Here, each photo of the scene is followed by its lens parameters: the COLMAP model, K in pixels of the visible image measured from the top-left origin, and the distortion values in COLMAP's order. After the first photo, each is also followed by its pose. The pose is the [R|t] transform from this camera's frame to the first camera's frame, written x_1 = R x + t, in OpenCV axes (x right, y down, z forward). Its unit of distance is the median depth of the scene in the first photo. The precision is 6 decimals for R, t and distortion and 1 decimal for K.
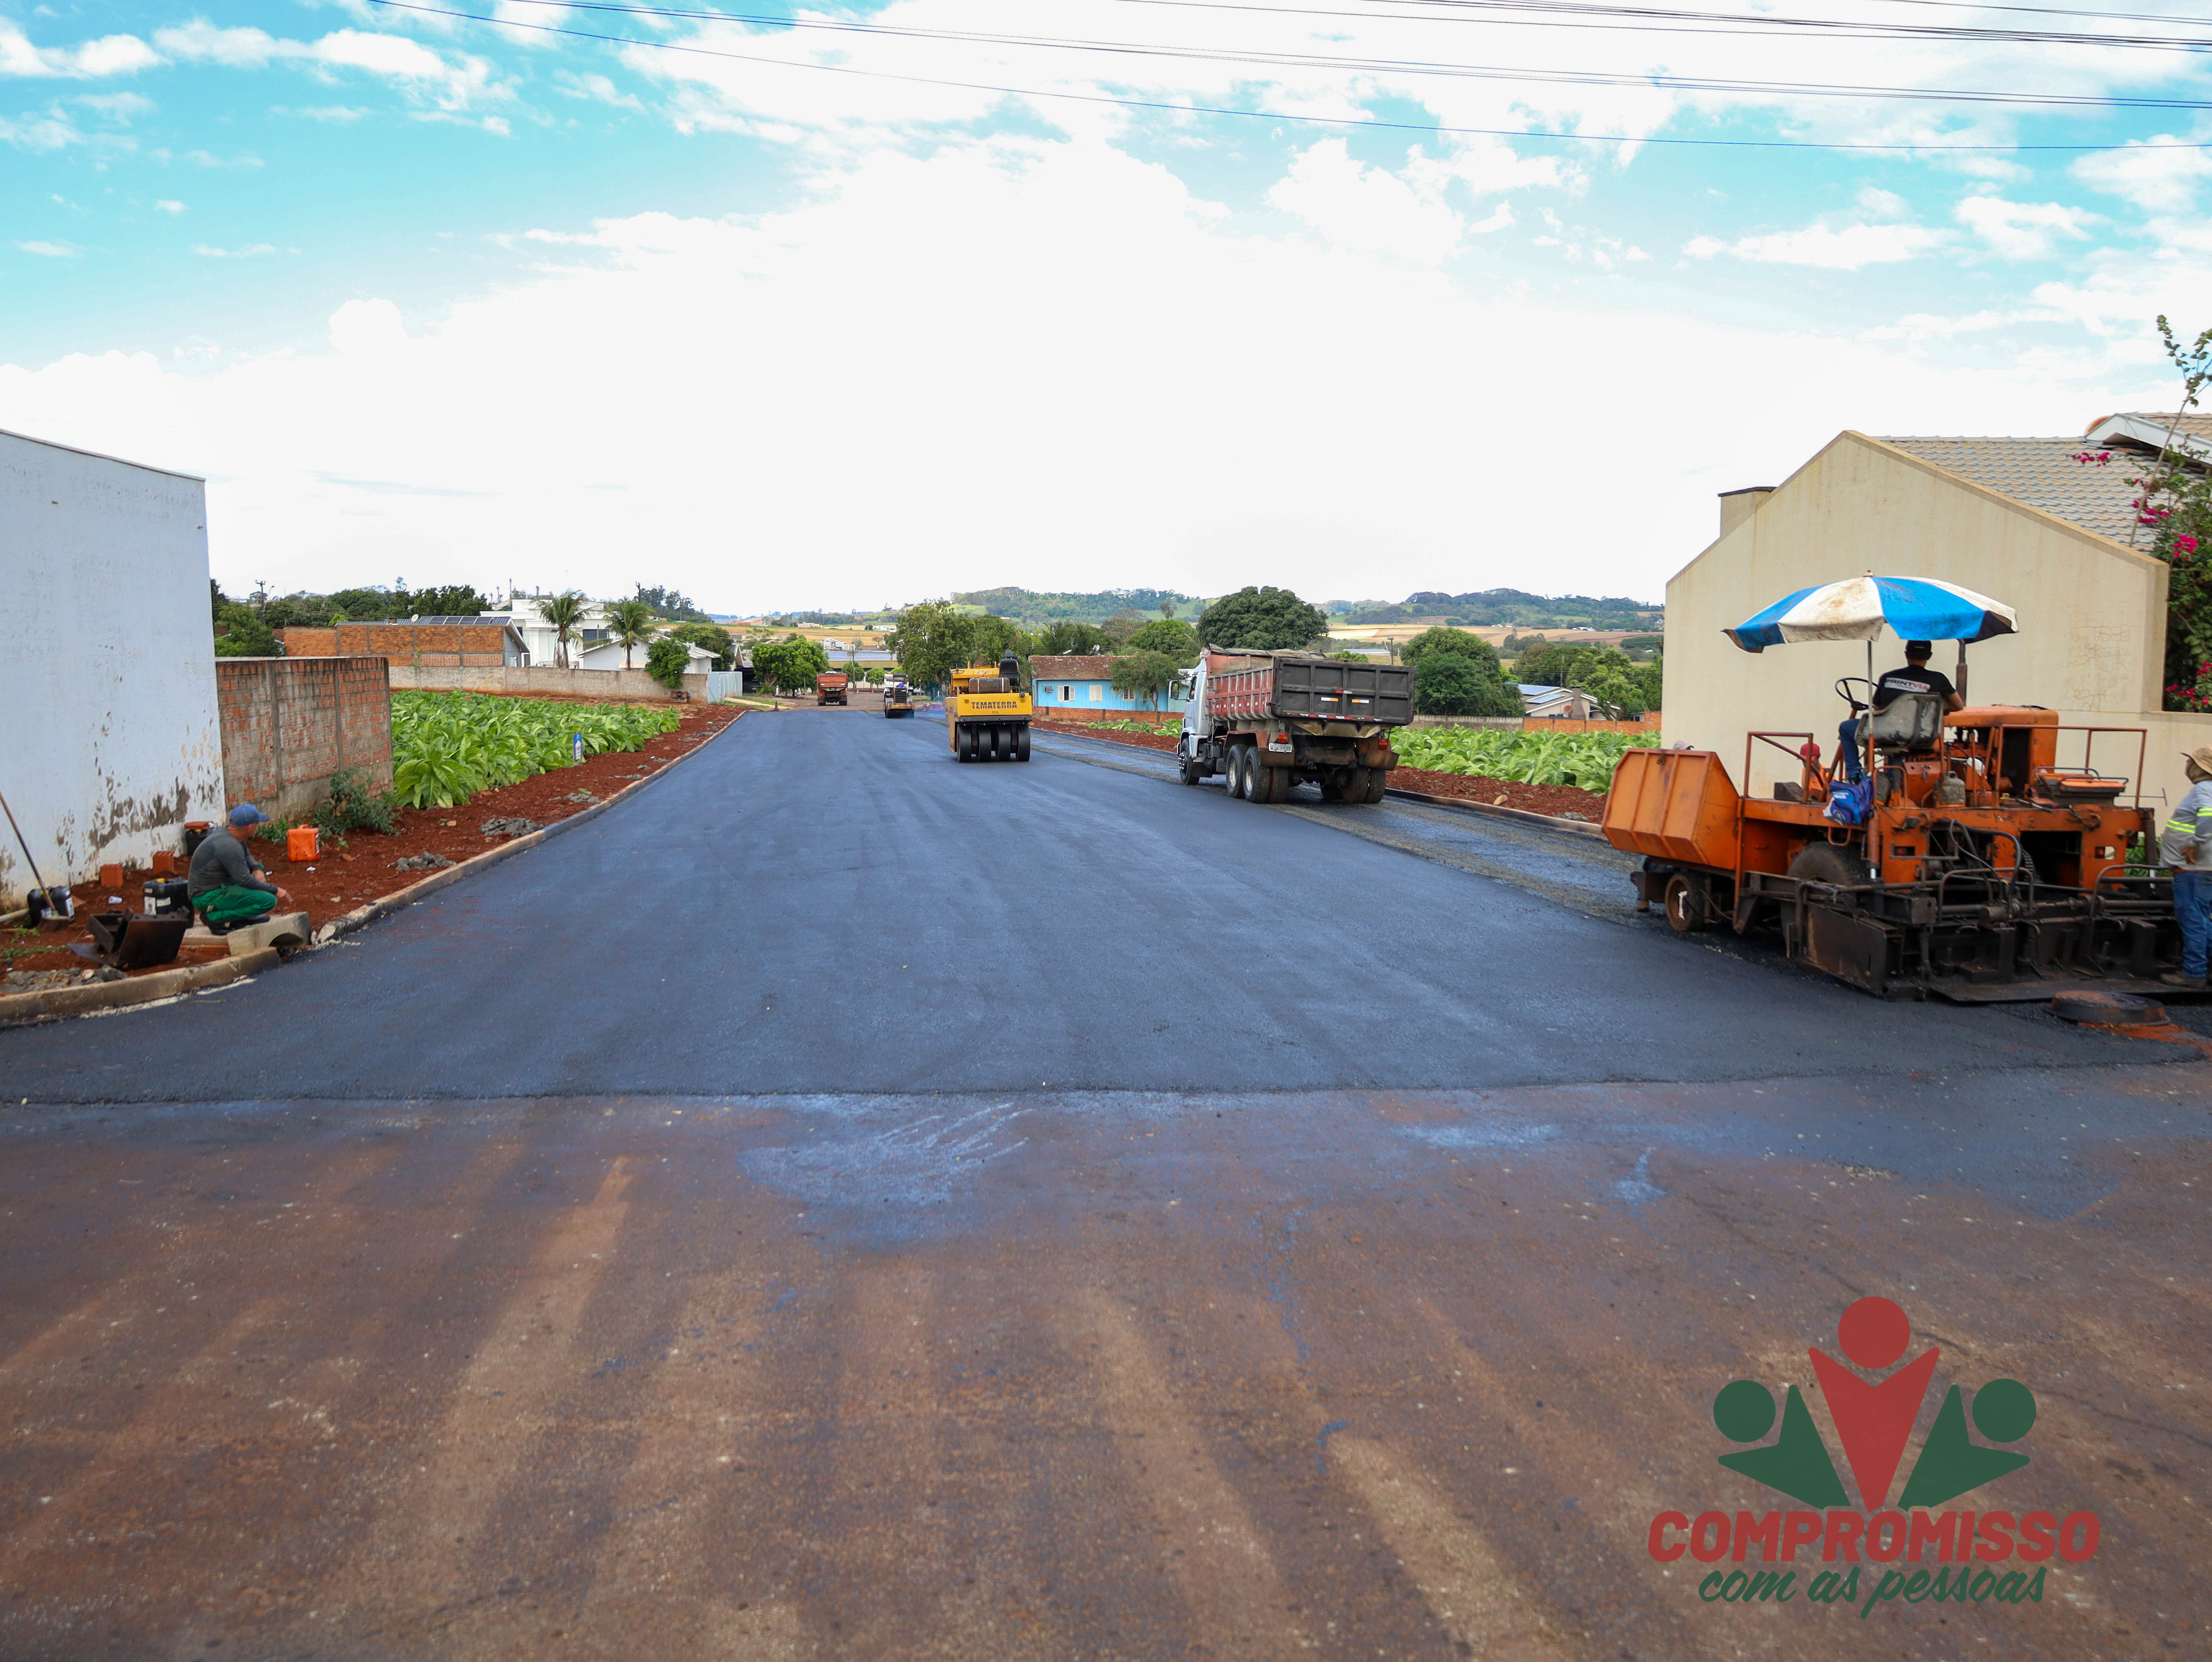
lens RADIAL K [[1693.1, 0, 1117.8], [0, 1693.1, 837.1], [0, 0, 1]] dist [0.001083, -0.001533]
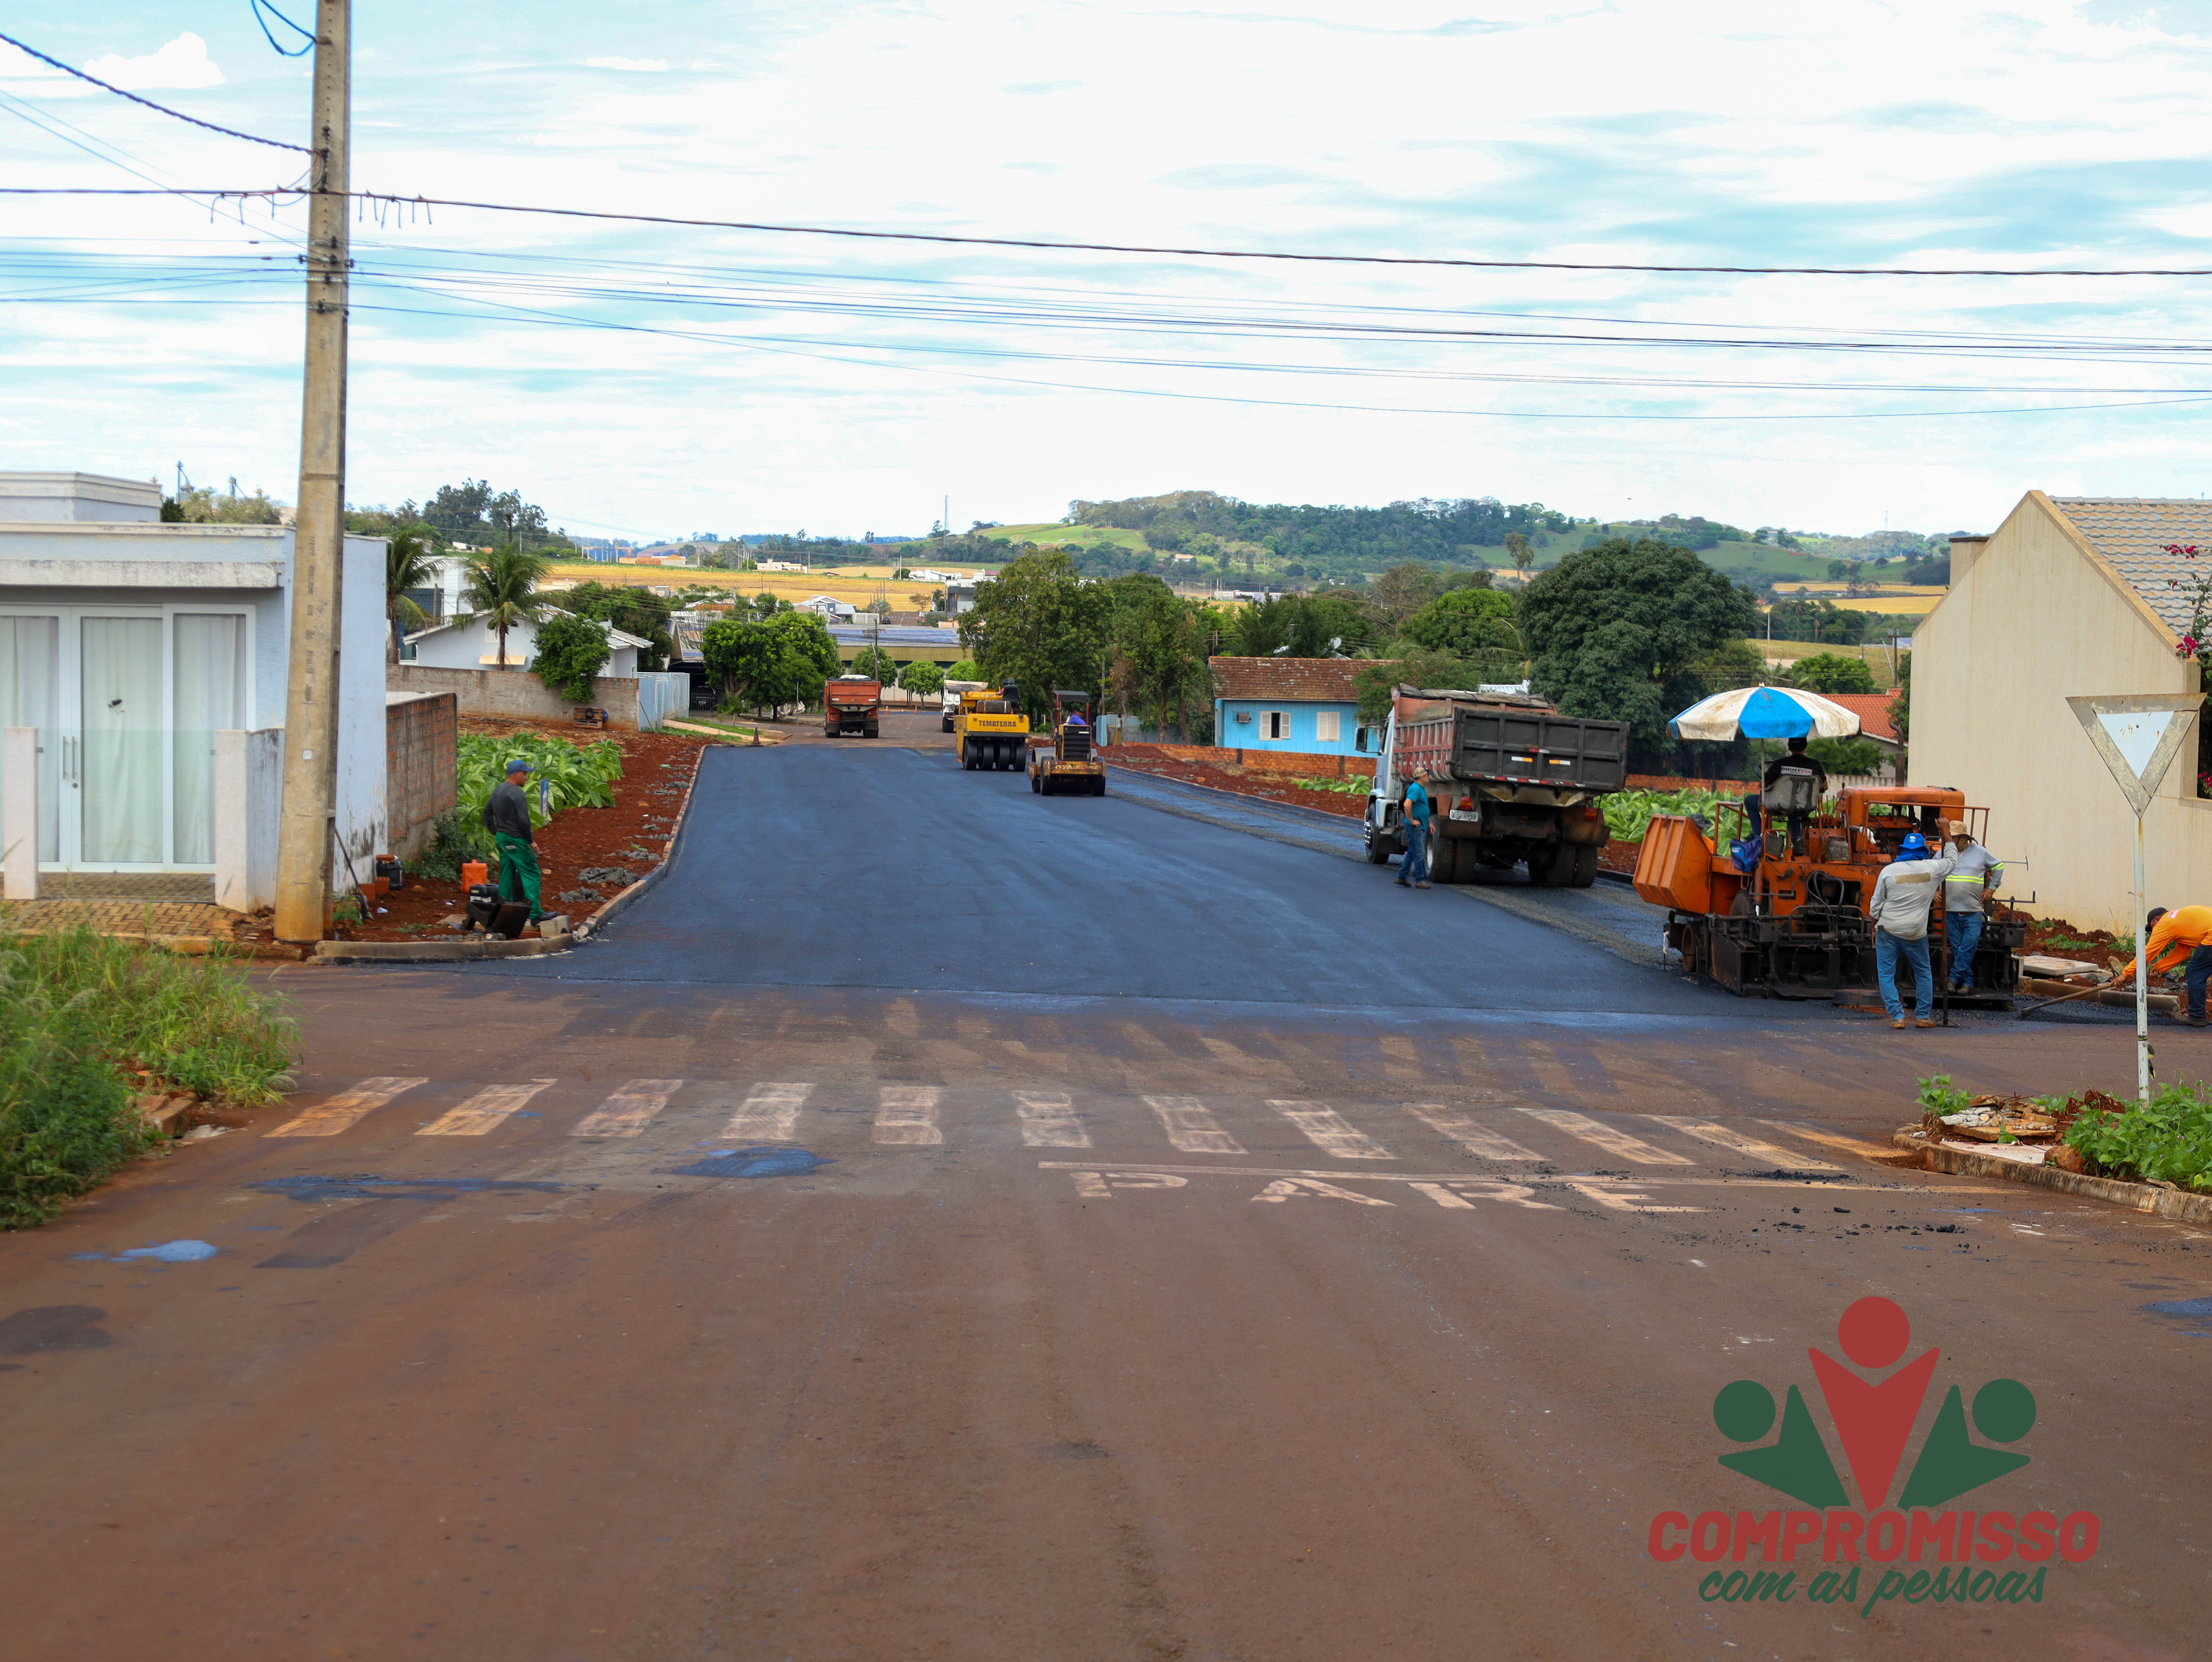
lens RADIAL K [[3618.6, 0, 1116.9], [0, 3618.6, 811.6], [0, 0, 1]] dist [0.093547, 0.000000]
pose [[0.996270, 0.022807, -0.083227, 0.075249], [-0.027584, 0.998009, -0.056711, 0.050433], [0.081768, 0.058795, 0.994916, -0.786808]]
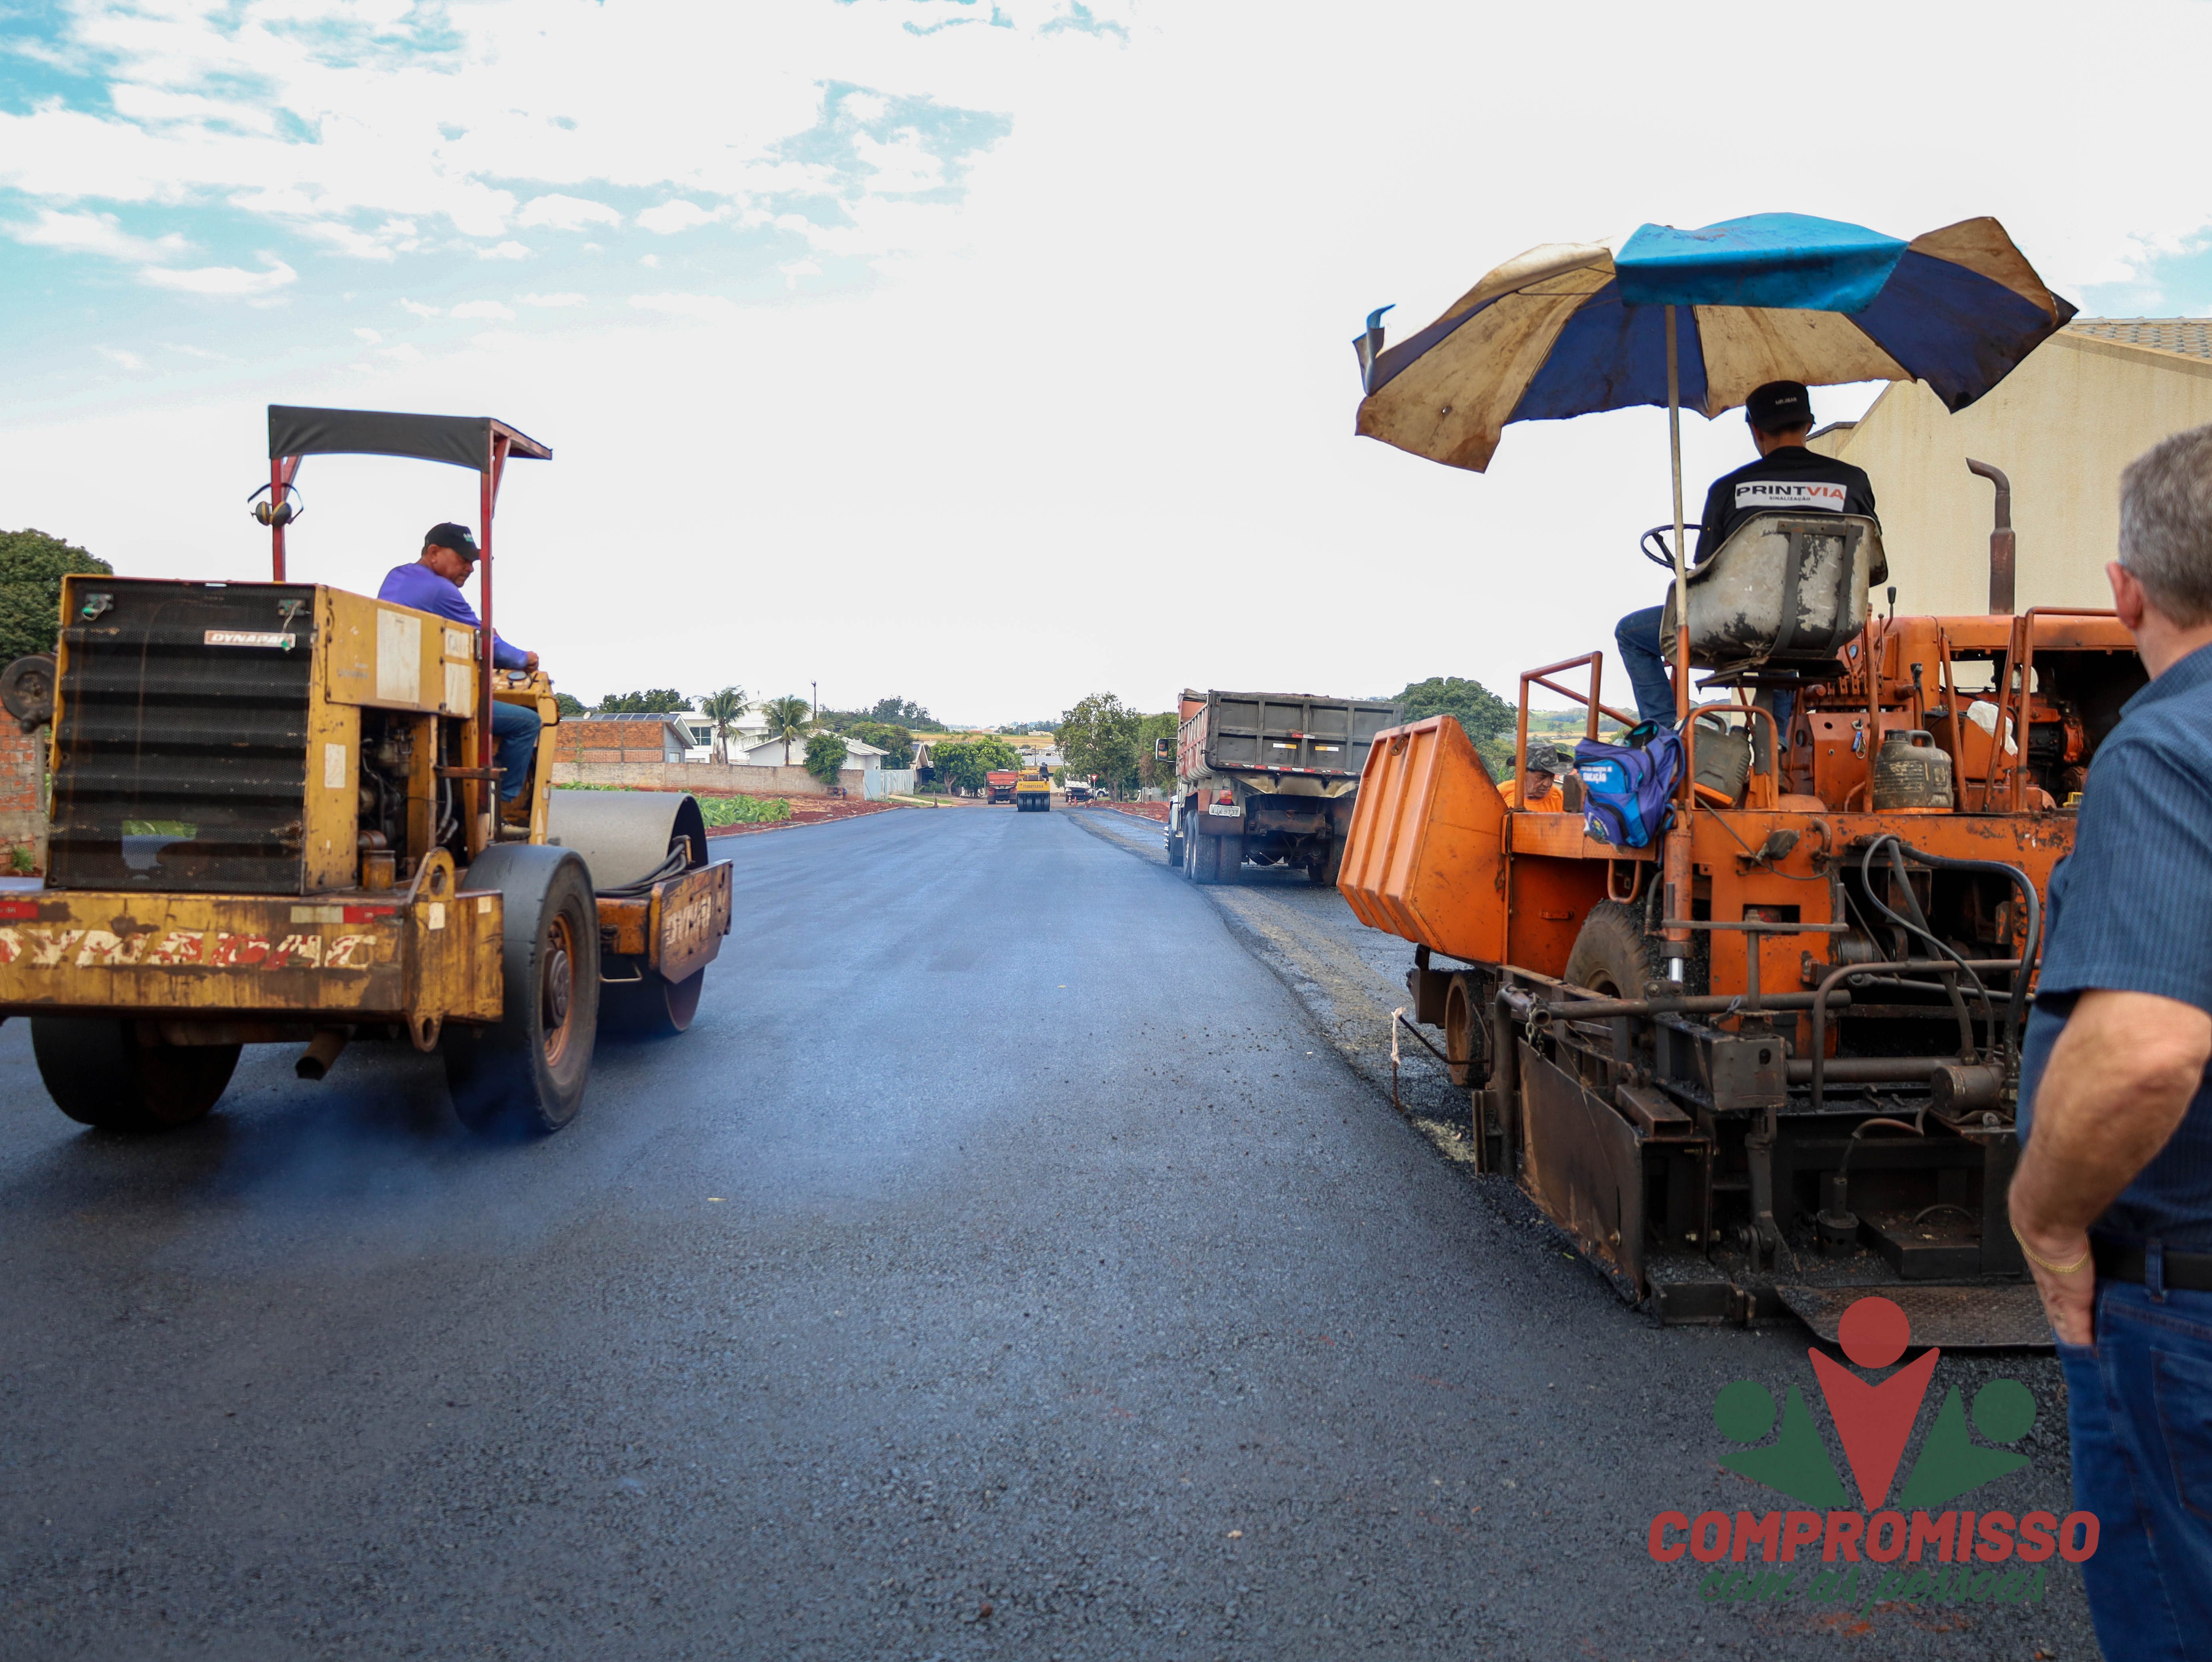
lens RADIAL K [[1693.1, 0, 1108.6], [0, 1693.1, 829.1], [0, 0, 1]] dist [0.001083, -0.001533]
pose [[0.989684, 0.005156, -0.143175, 0.155171], [-0.014976, 0.997600, -0.067597, 0.007317], [0.142483, 0.069044, 0.987386, 0.246310]]
